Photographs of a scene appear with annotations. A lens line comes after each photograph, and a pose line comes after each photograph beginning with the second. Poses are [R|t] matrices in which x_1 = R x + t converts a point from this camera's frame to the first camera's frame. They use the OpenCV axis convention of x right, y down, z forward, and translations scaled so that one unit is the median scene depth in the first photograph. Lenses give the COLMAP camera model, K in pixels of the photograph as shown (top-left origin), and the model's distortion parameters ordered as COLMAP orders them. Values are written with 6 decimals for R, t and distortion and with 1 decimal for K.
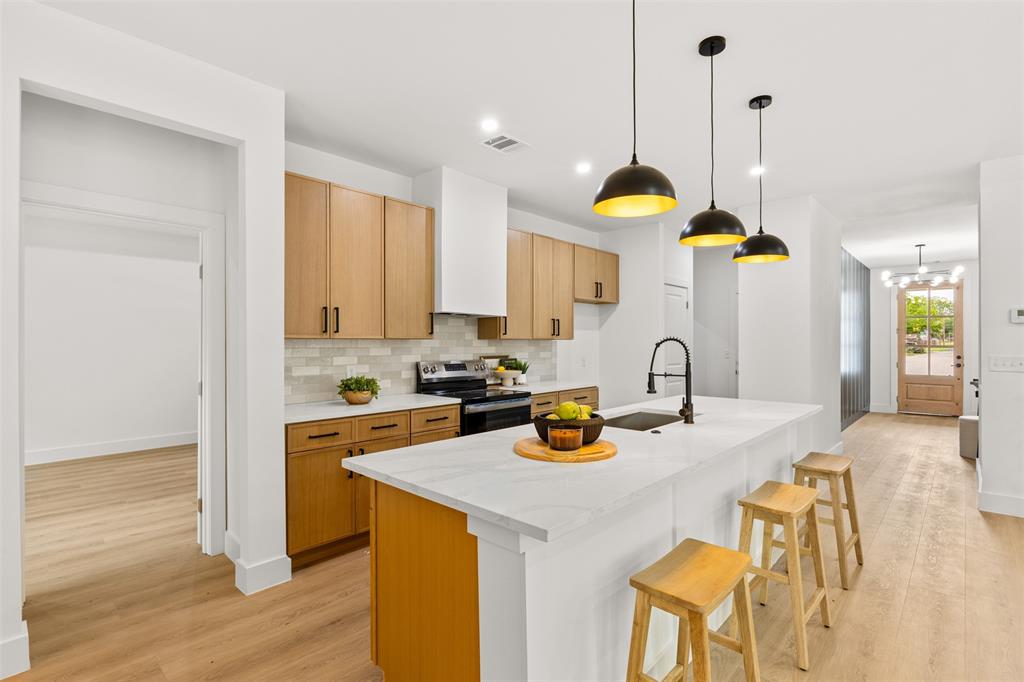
lens RADIAL K [[482.0, 0, 512.0], [0, 482.0, 341.0], [0, 0, 1]] dist [-0.004767, -0.001406]
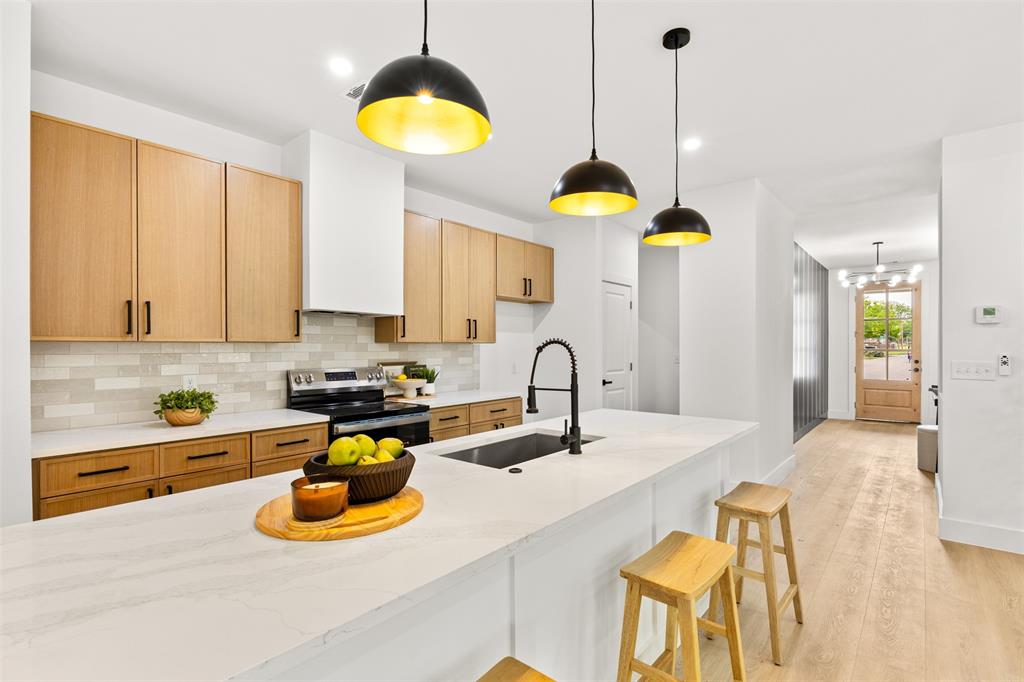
lens RADIAL K [[483.5, 0, 512.7], [0, 483.5, 347.9], [0, 0, 1]] dist [-0.003772, -0.000775]
pose [[0.998570, -0.001425, 0.053440, 0.142873], [0.001139, 0.999985, 0.005379, 0.001142], [-0.053447, -0.005310, 0.998557, 0.156914]]
